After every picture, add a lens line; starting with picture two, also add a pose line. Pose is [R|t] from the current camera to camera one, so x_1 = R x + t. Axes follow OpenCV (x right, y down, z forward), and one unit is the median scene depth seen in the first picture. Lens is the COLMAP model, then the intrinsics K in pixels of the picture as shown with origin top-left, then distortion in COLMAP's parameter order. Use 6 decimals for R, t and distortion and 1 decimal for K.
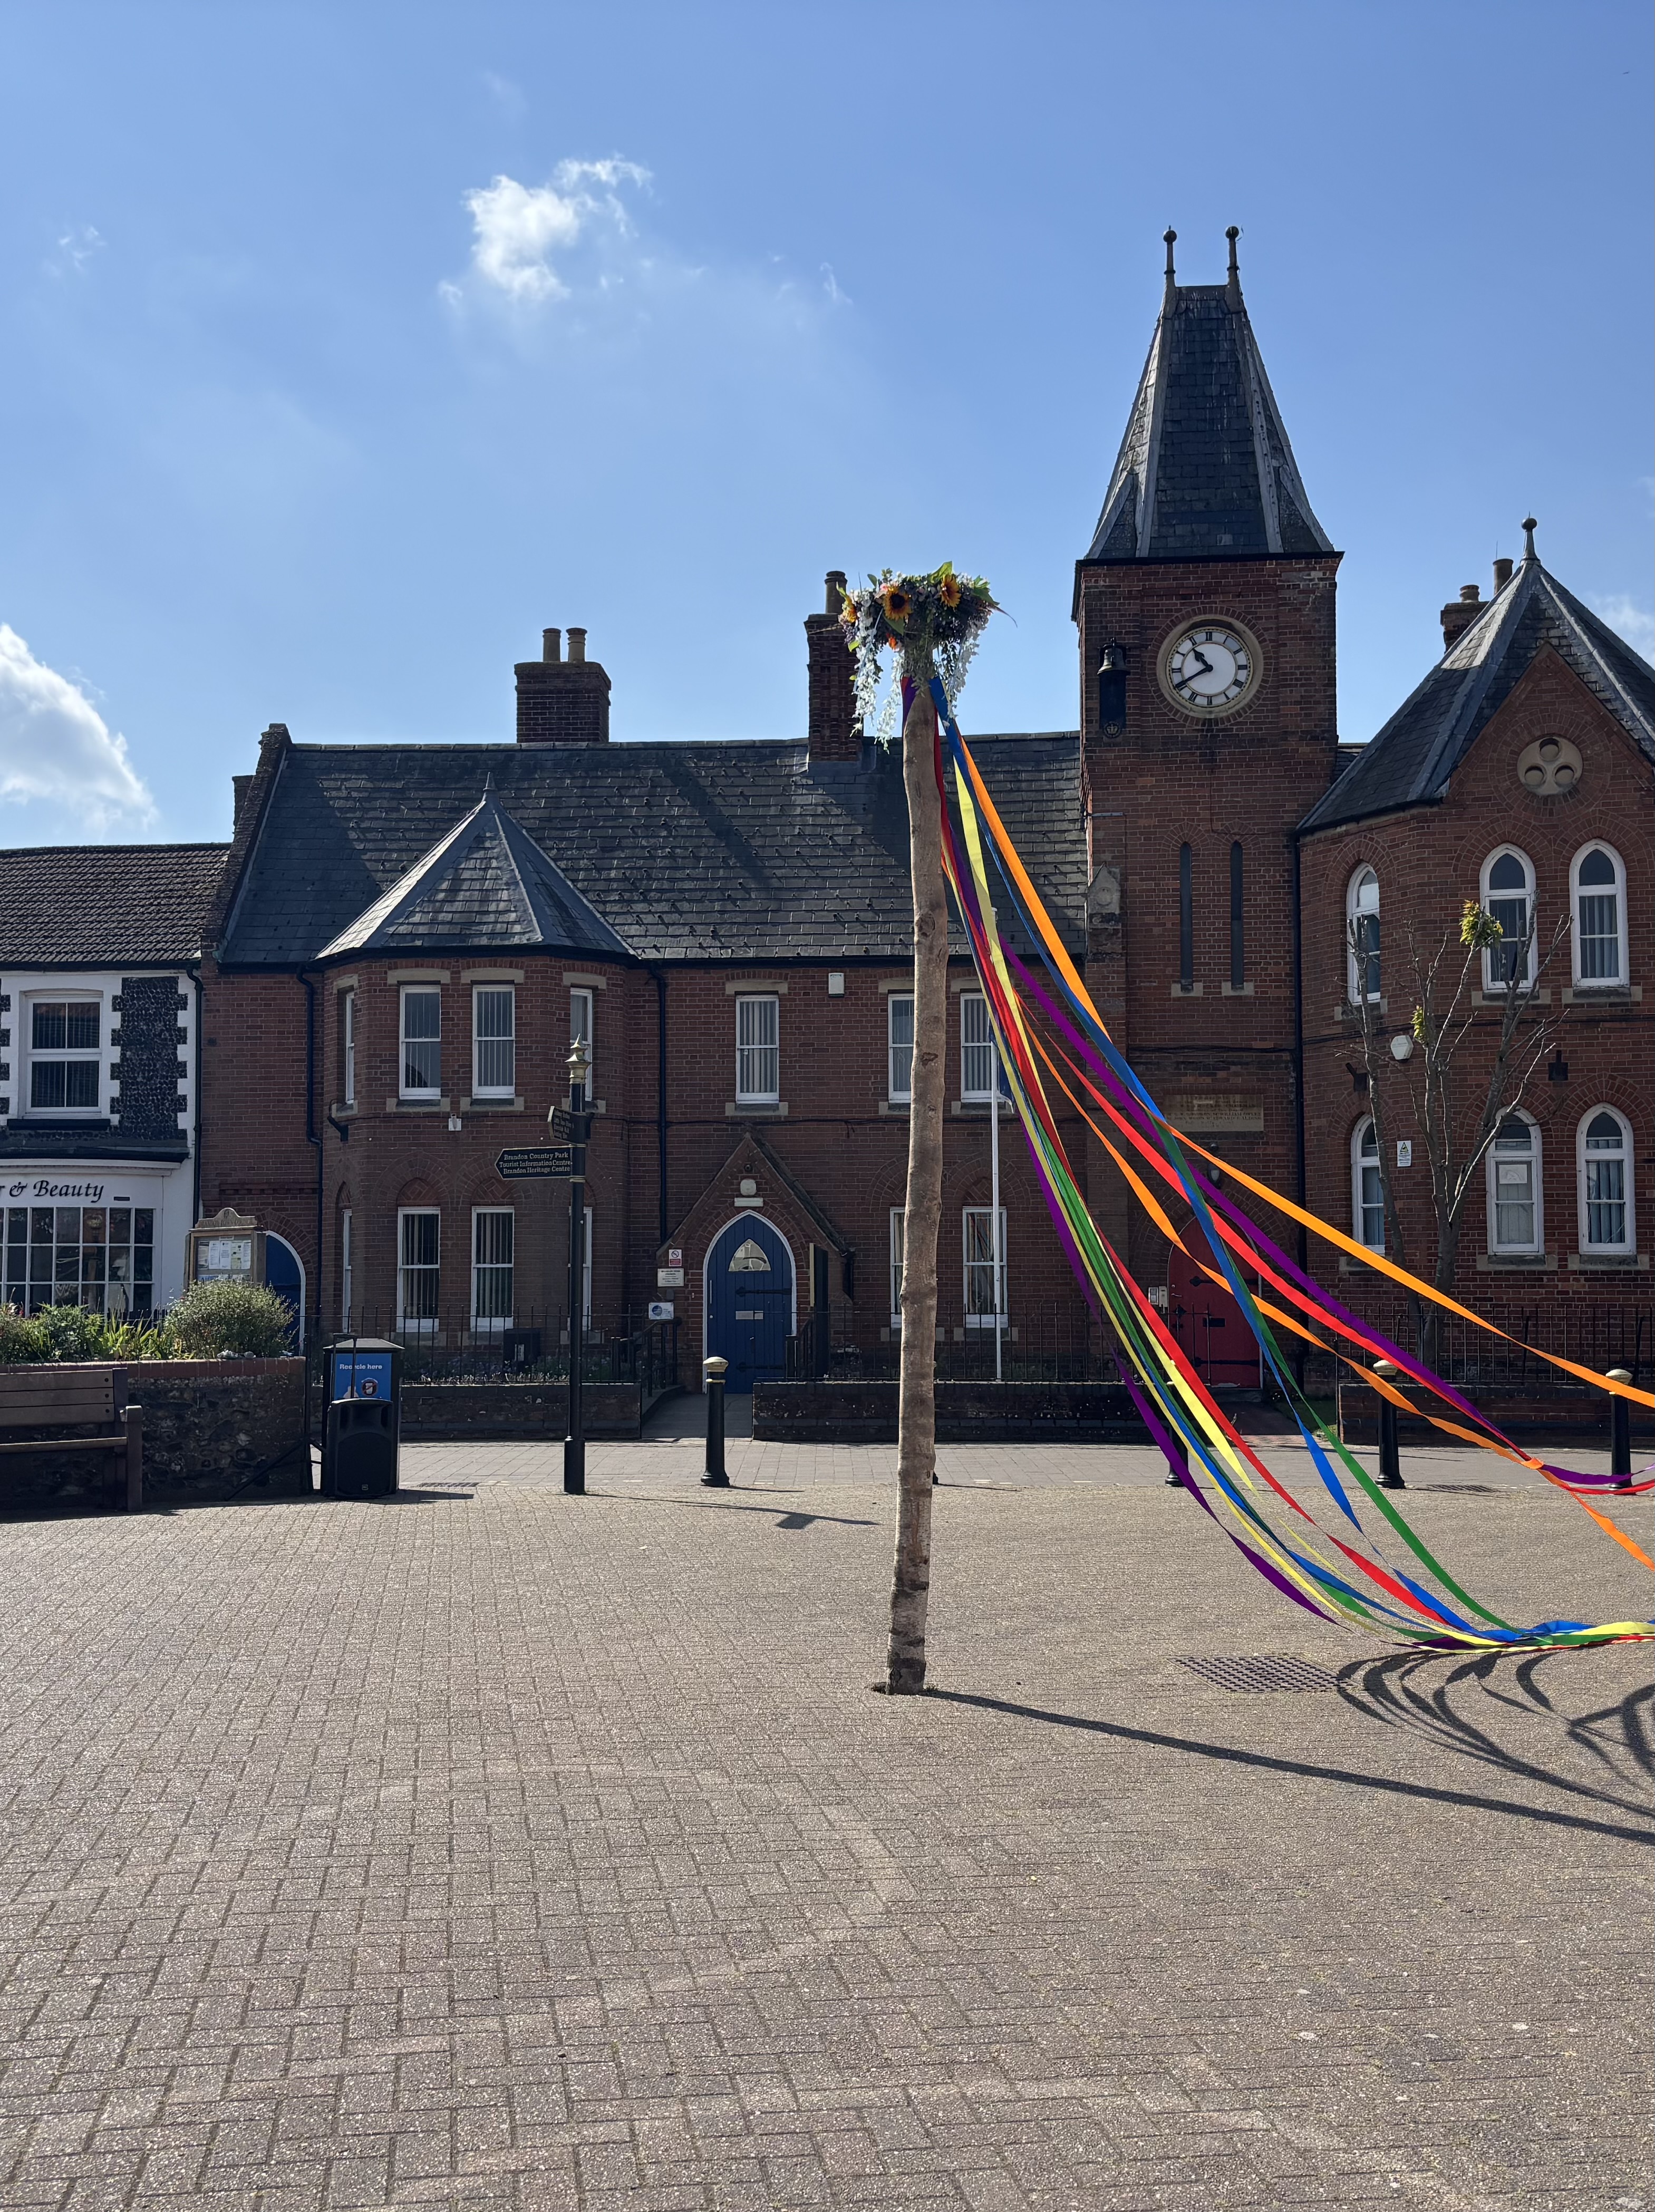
lens RADIAL K [[2229.5, 0, 849.1], [0, 2229.5, 1153.0], [0, 0, 1]] dist [0.124986, -0.394493]
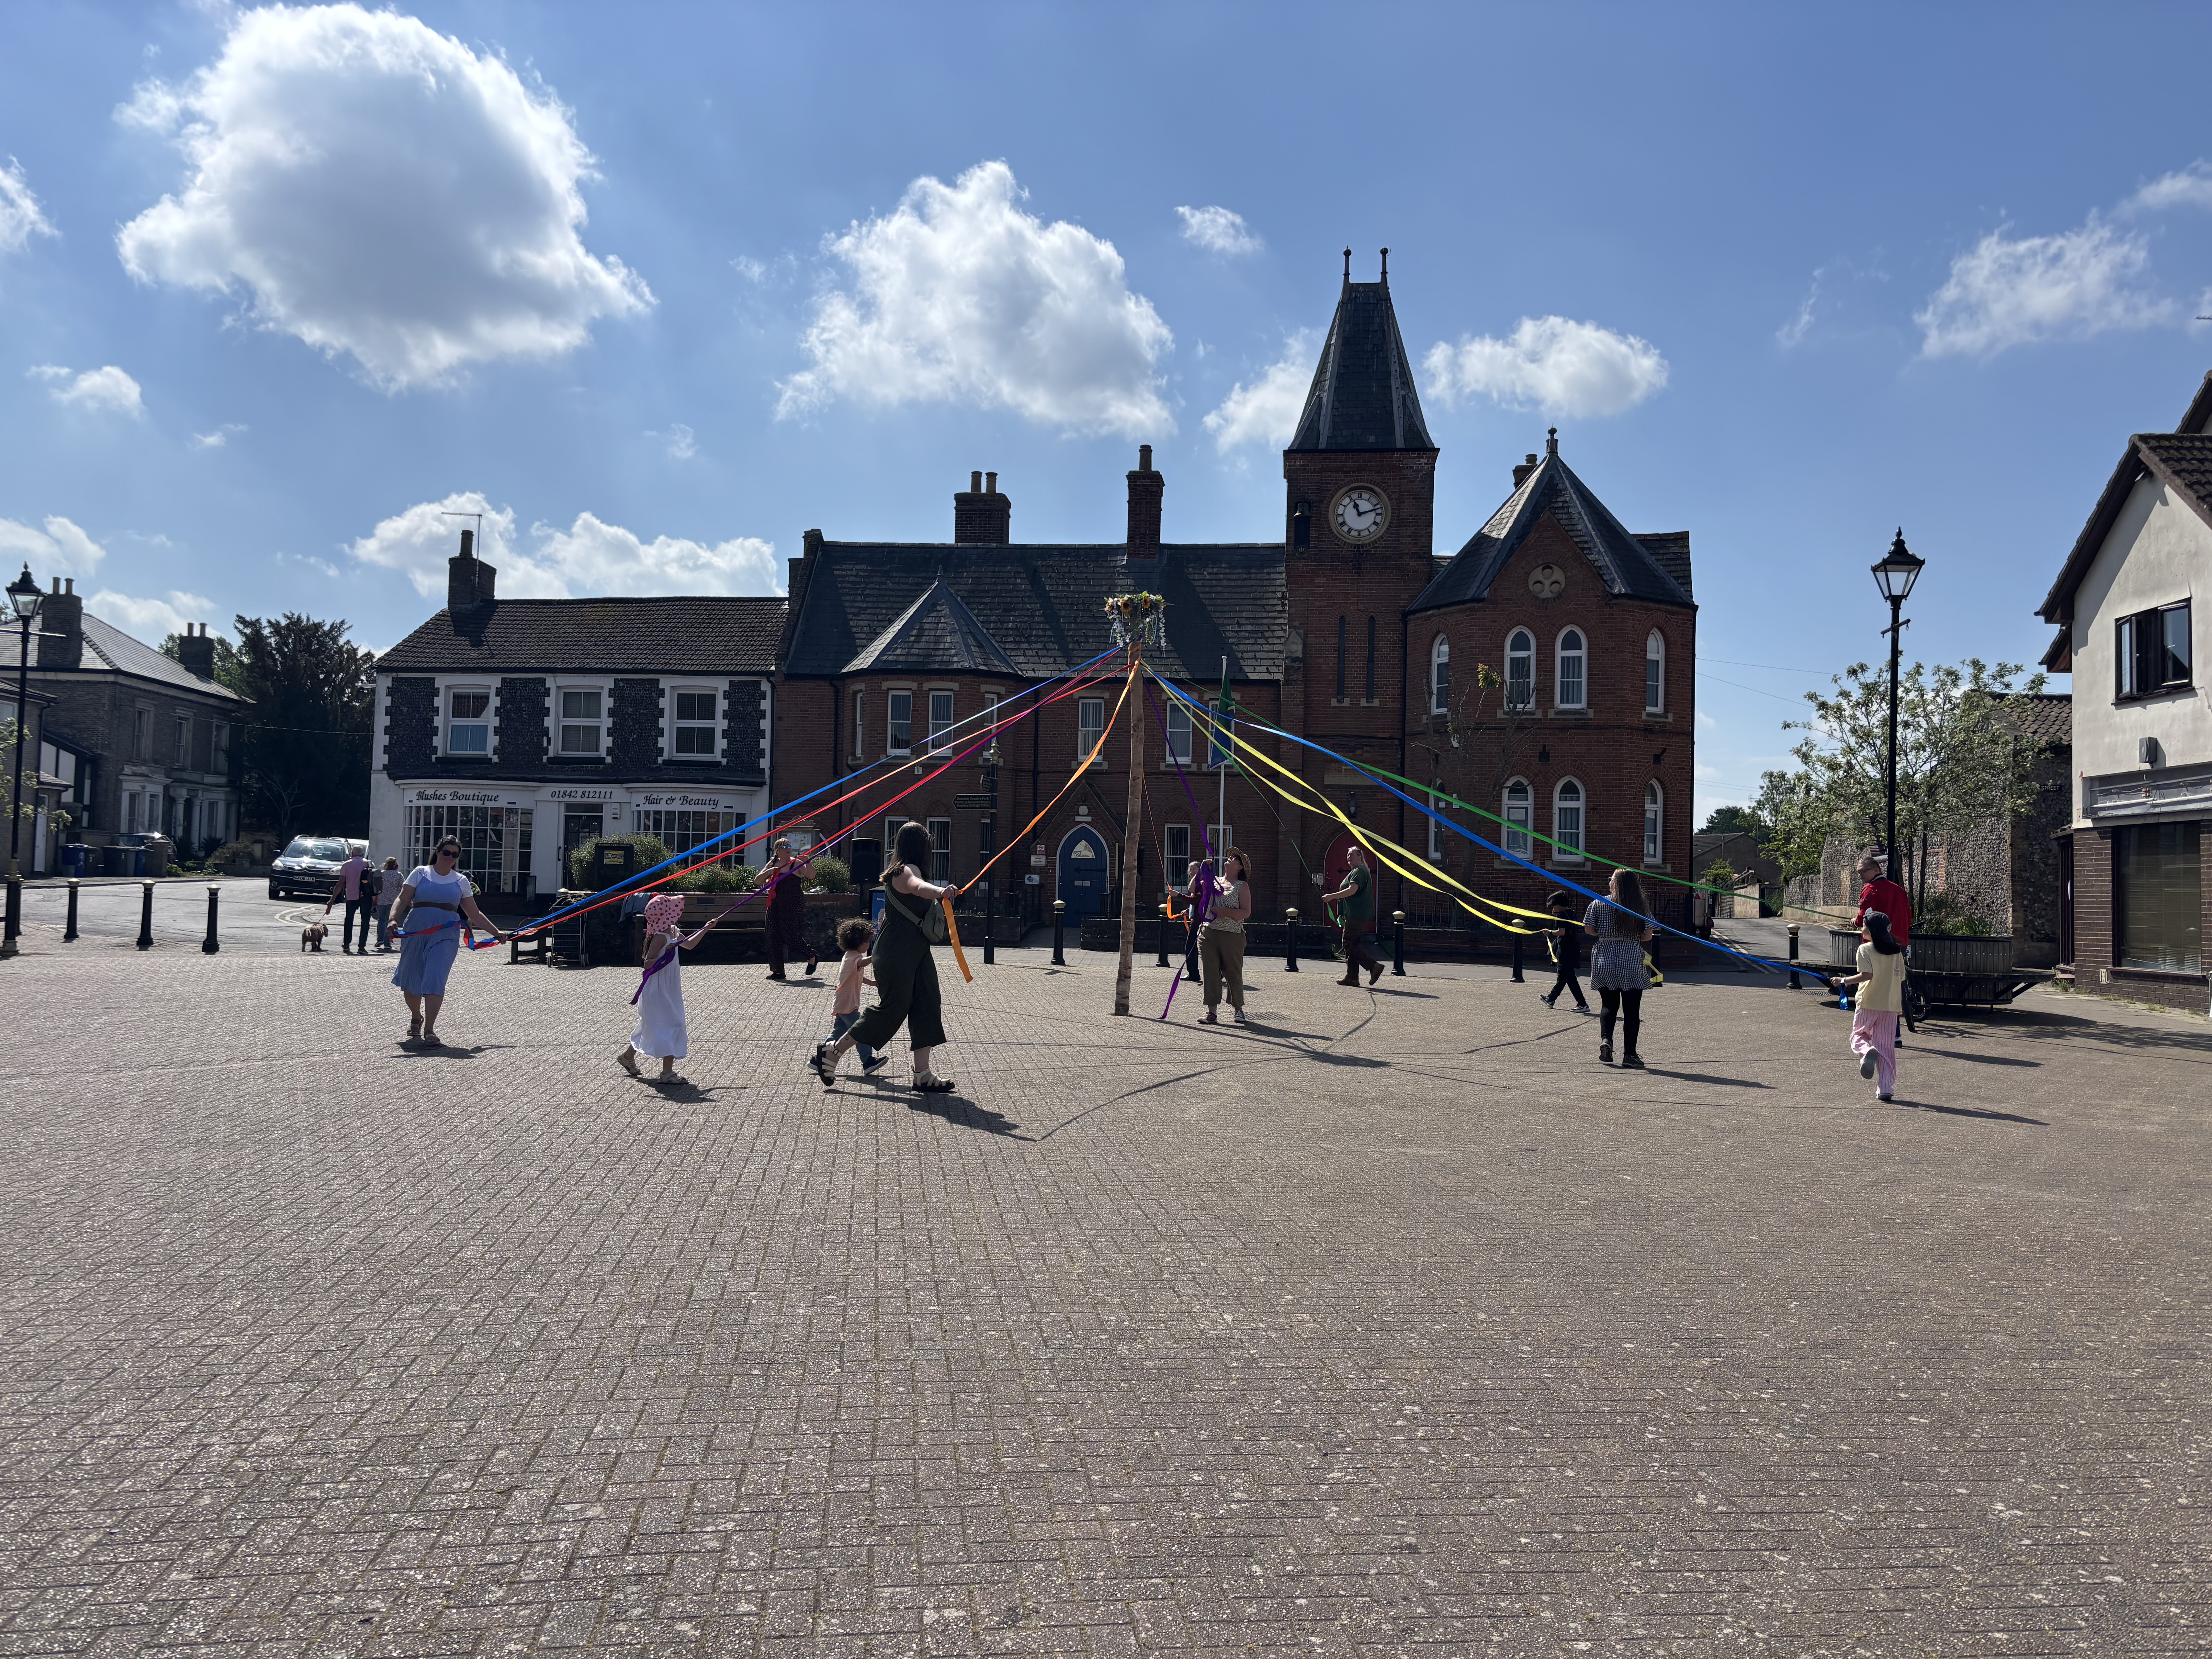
lens RADIAL K [[1687.8, 0, 1106.0], [0, 1687.8, 829.5], [0, 0, 1]] dist [0.097845, -0.140626]
pose [[0.998847, 0.025716, -0.040542, 0.026214], [-0.024293, 0.999085, 0.035197, -0.016481], [0.041410, -0.034172, 0.998558, -0.318573]]
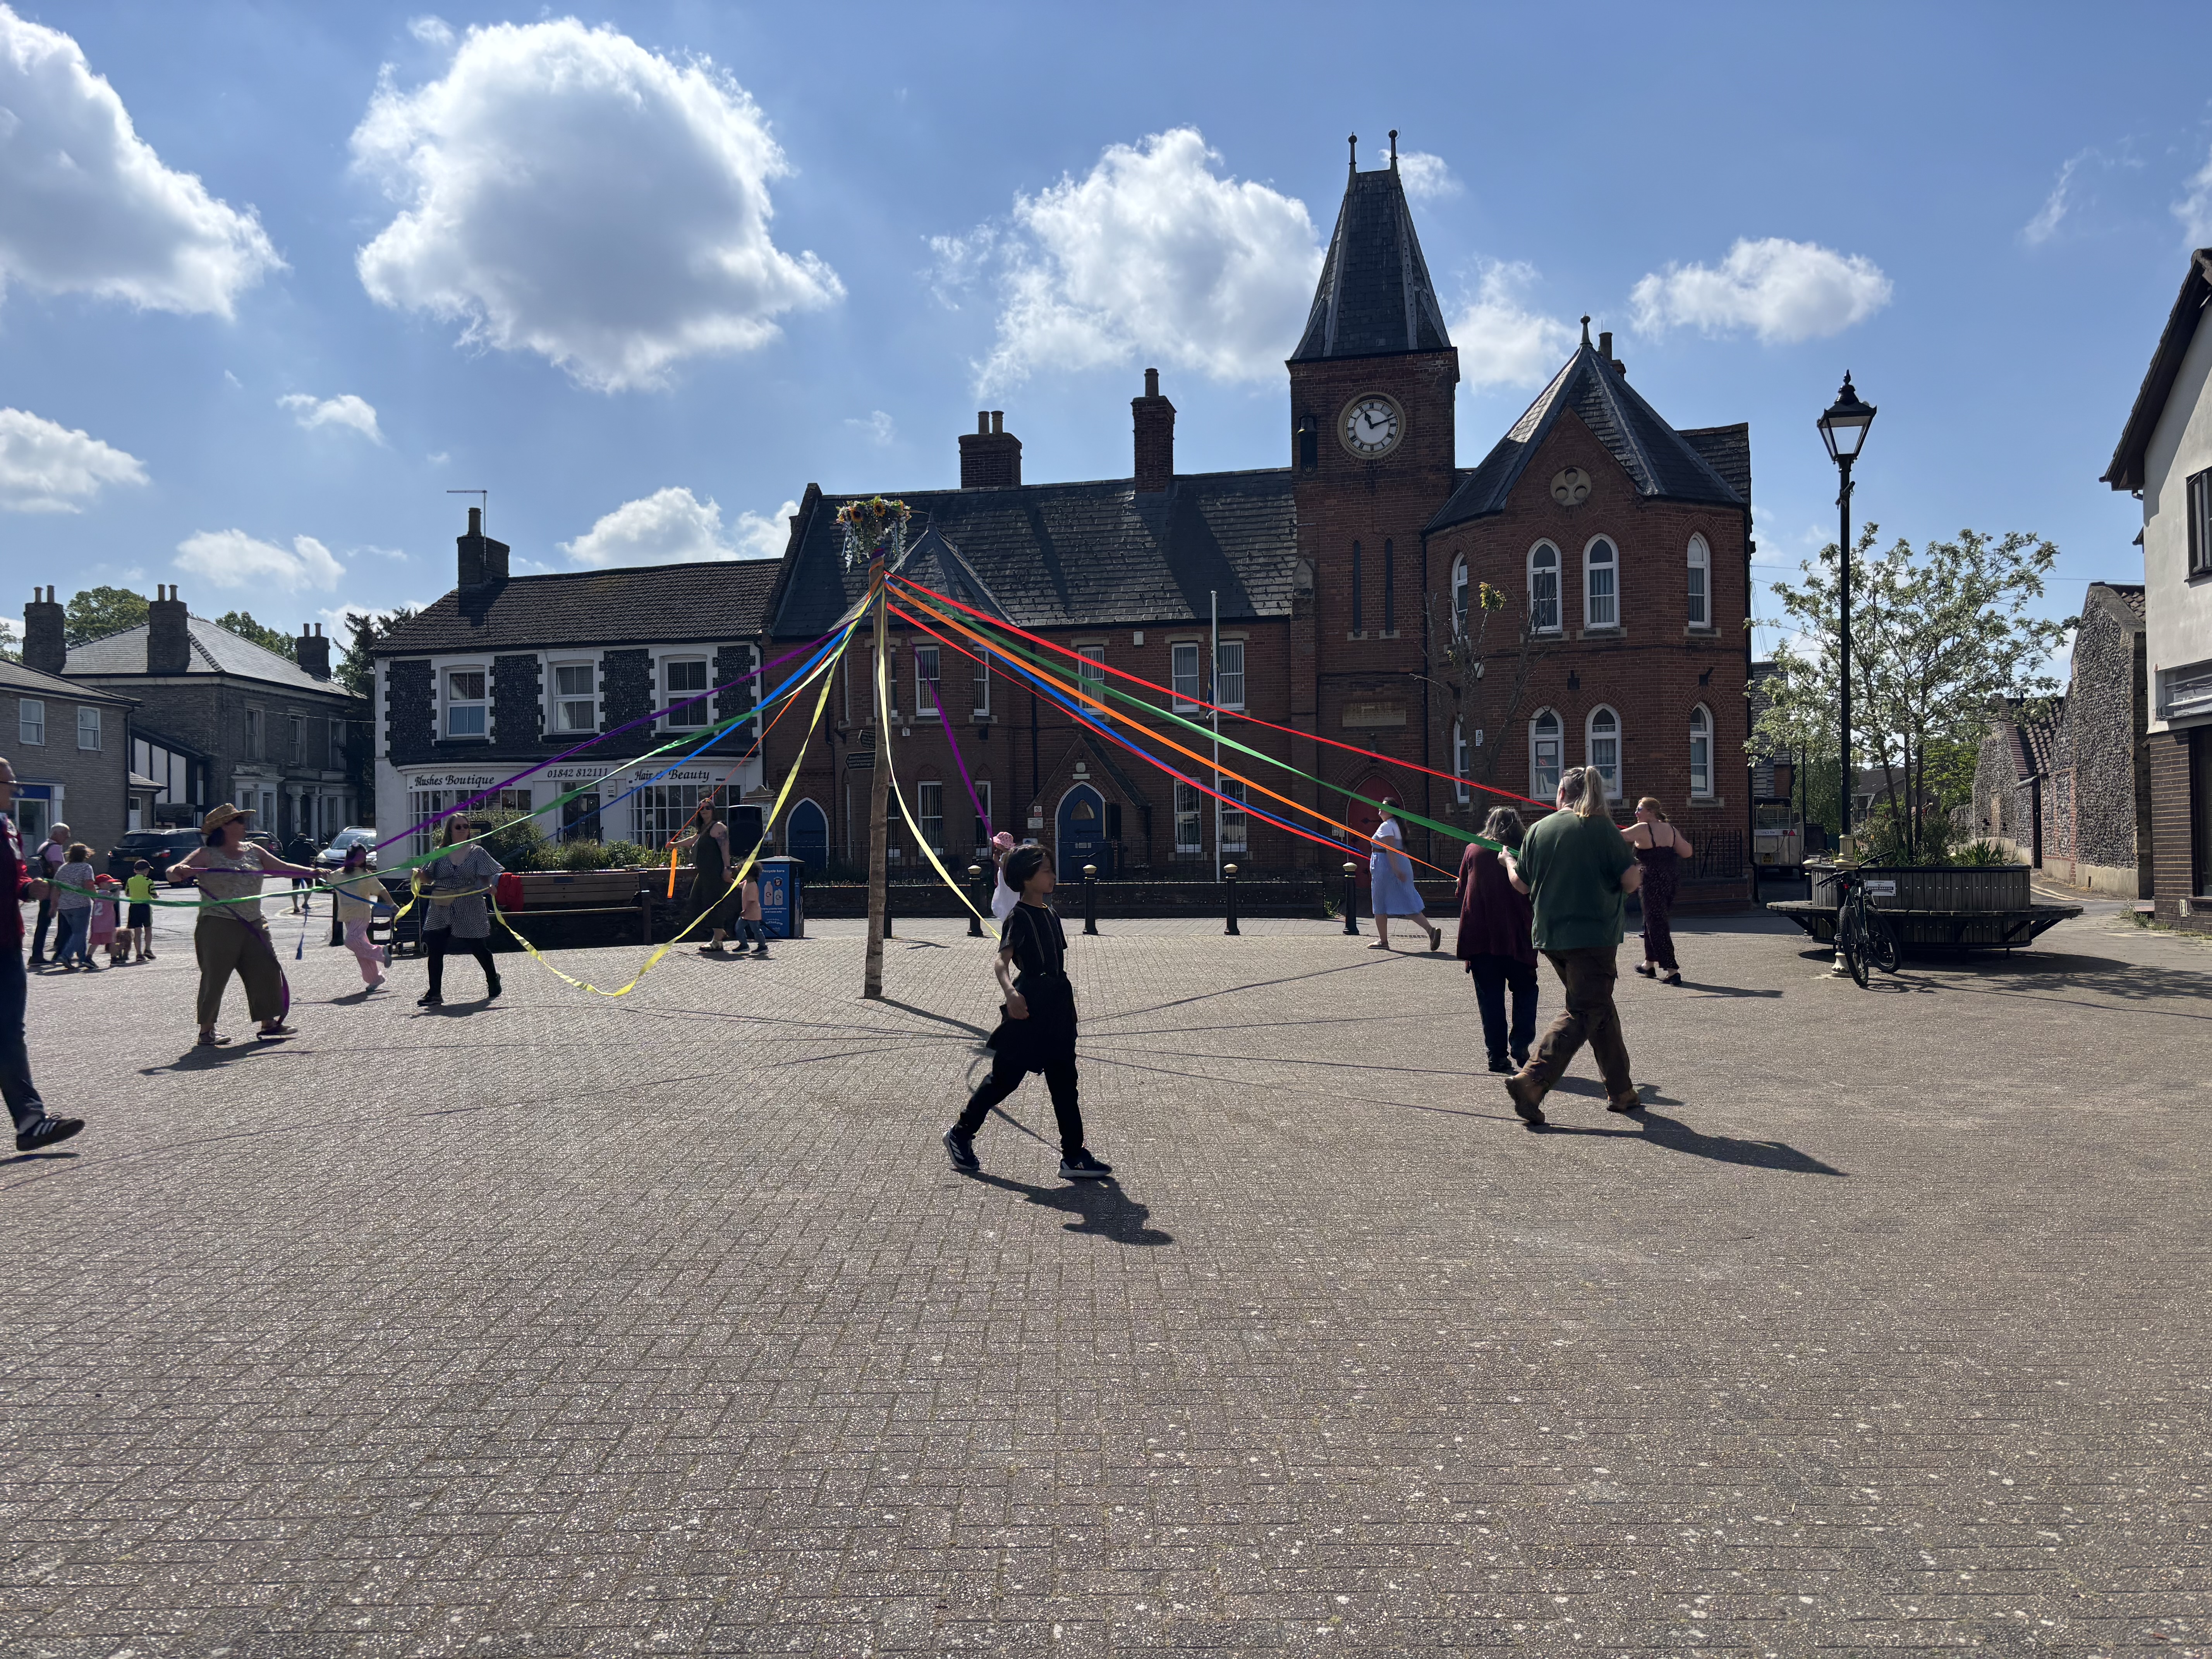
lens RADIAL K [[1670.2, 0, 1138.8], [0, 1670.2, 849.4], [0, 0, 1]] dist [0.079043, -0.109312]
pose [[0.988987, -0.011374, -0.147567, 0.173255], [0.021626, 0.997447, 0.068057, -0.006541], [0.146416, -0.070498, 0.986708, -0.197885]]
